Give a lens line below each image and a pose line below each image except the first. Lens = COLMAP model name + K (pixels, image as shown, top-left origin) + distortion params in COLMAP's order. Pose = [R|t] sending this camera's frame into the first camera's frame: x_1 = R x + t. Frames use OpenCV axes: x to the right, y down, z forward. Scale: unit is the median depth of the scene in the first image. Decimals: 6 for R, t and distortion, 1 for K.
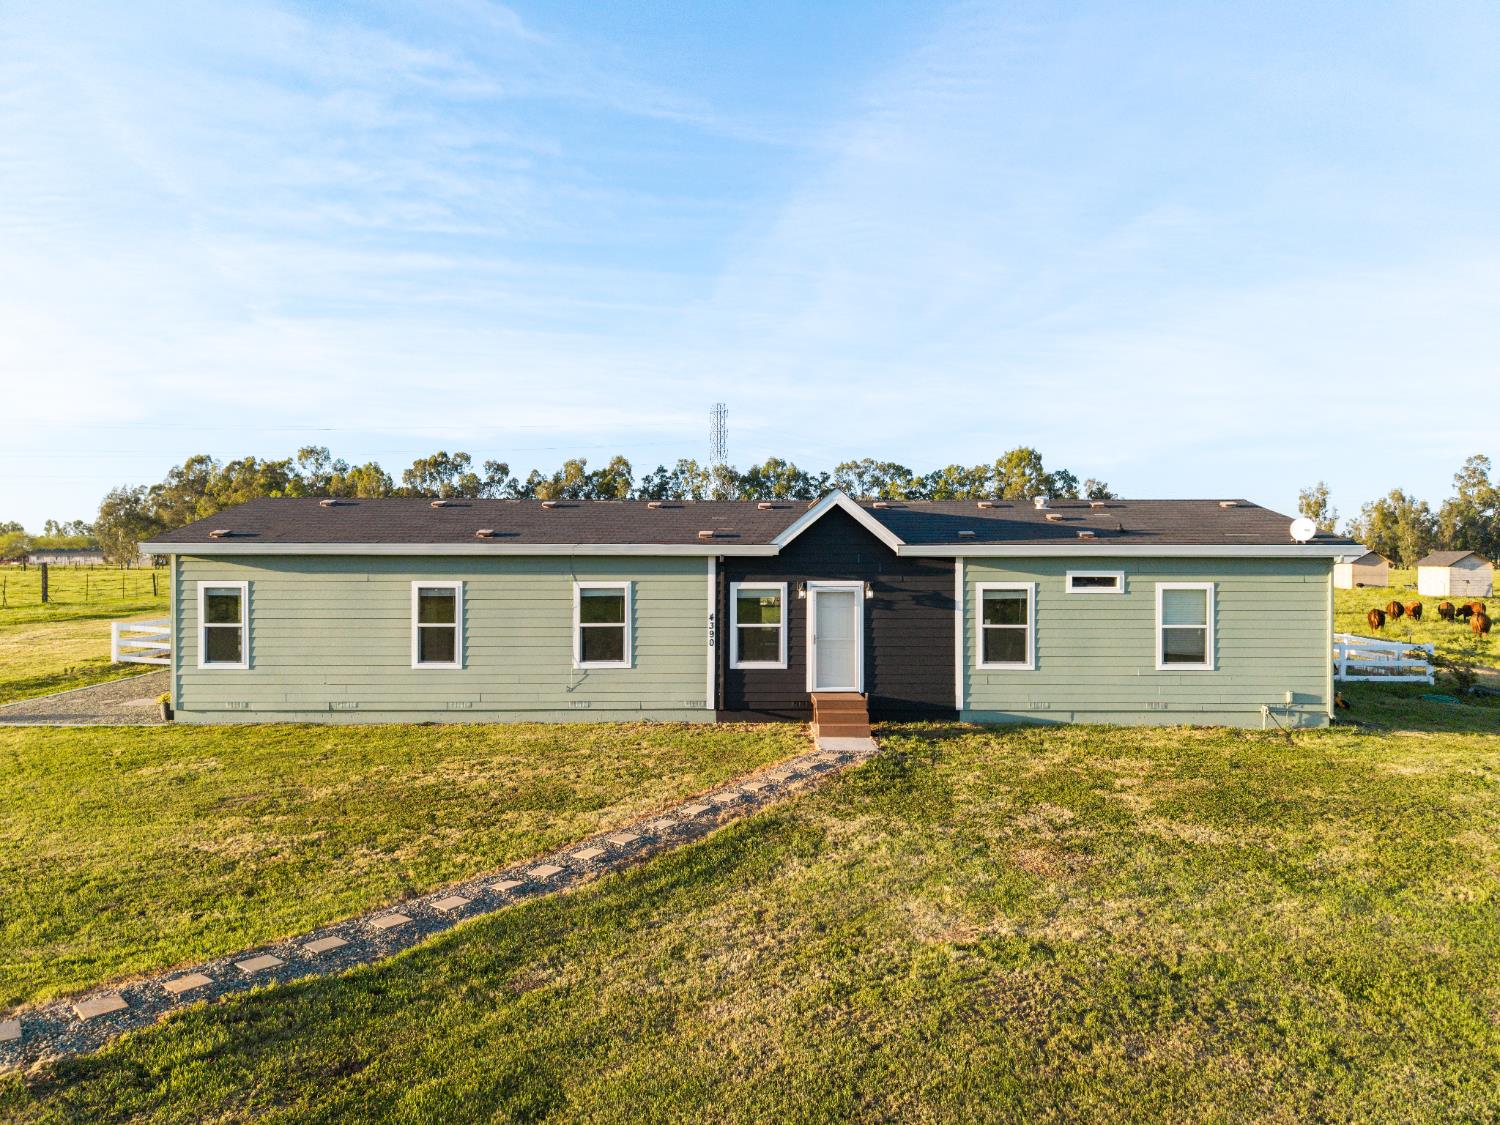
lens RADIAL K [[1052.3, 0, 749.9], [0, 1052.3, 573.3], [0, 0, 1]] dist [0.038445, -0.026042]
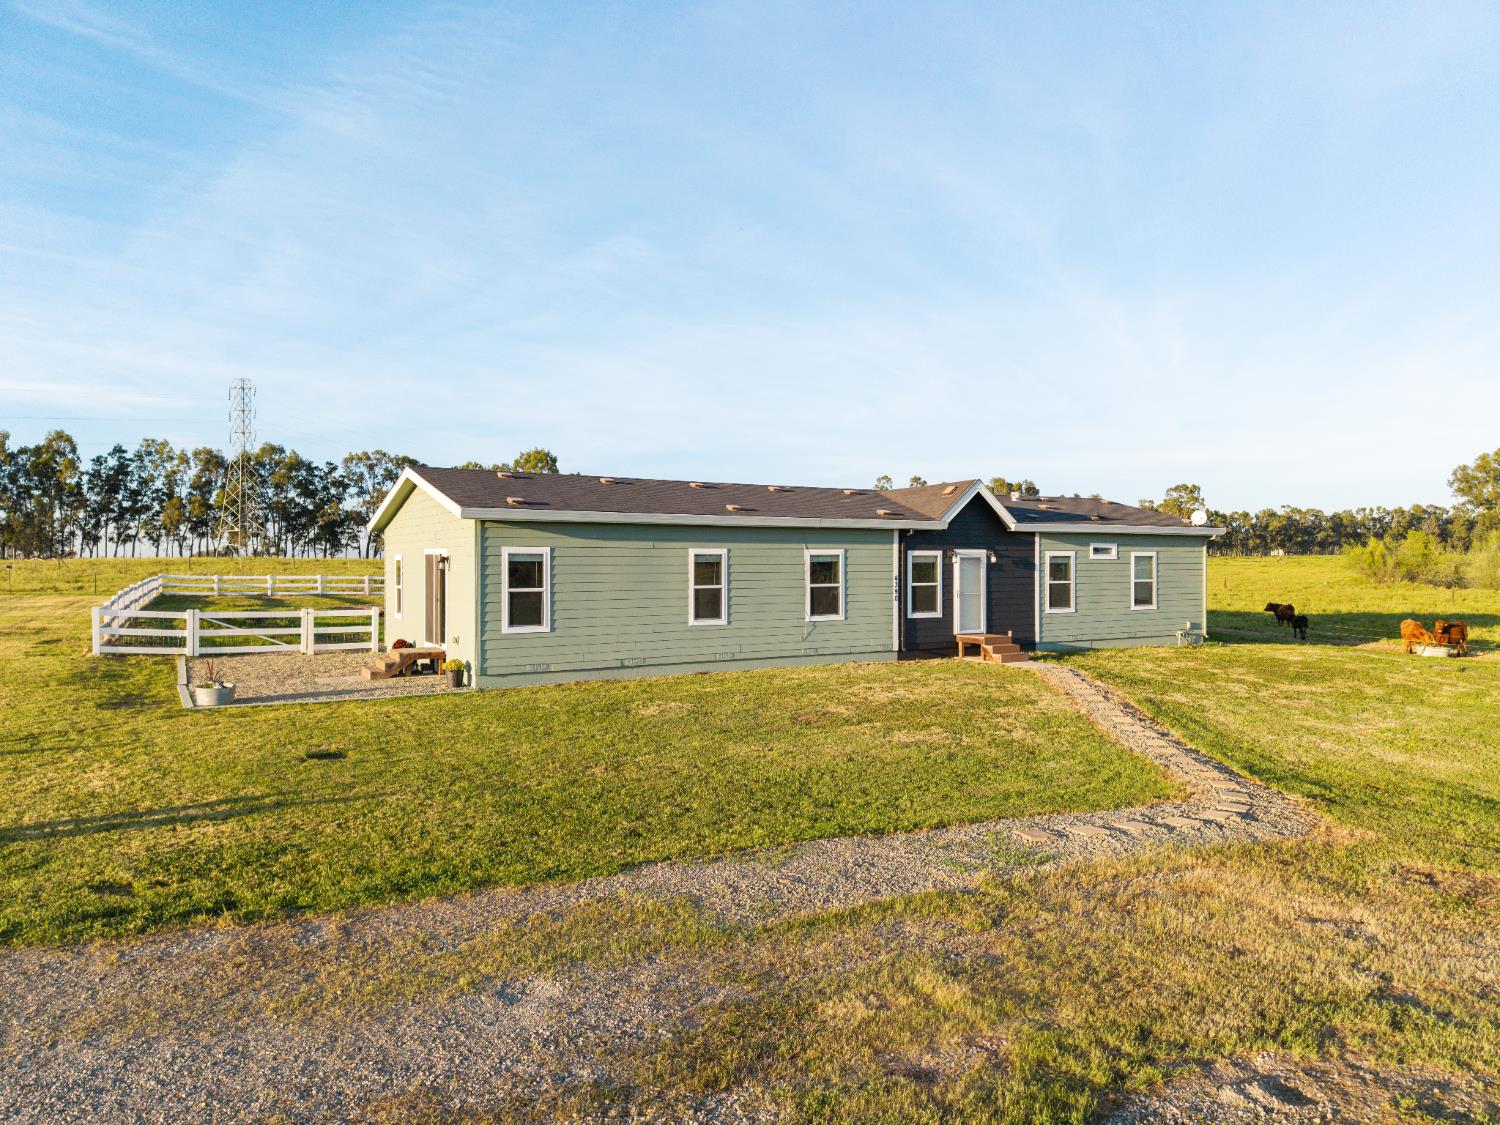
lens RADIAL K [[1052.3, 0, 751.9], [0, 1052.3, 560.6], [0, 0, 1]] dist [0.038445, -0.026042]
pose [[0.852691, -0.001411, 0.522414, -0.846648], [0.007792, 0.999919, -0.010017, 0.032251], [-0.522358, 0.012612, 0.852633, 0.008882]]
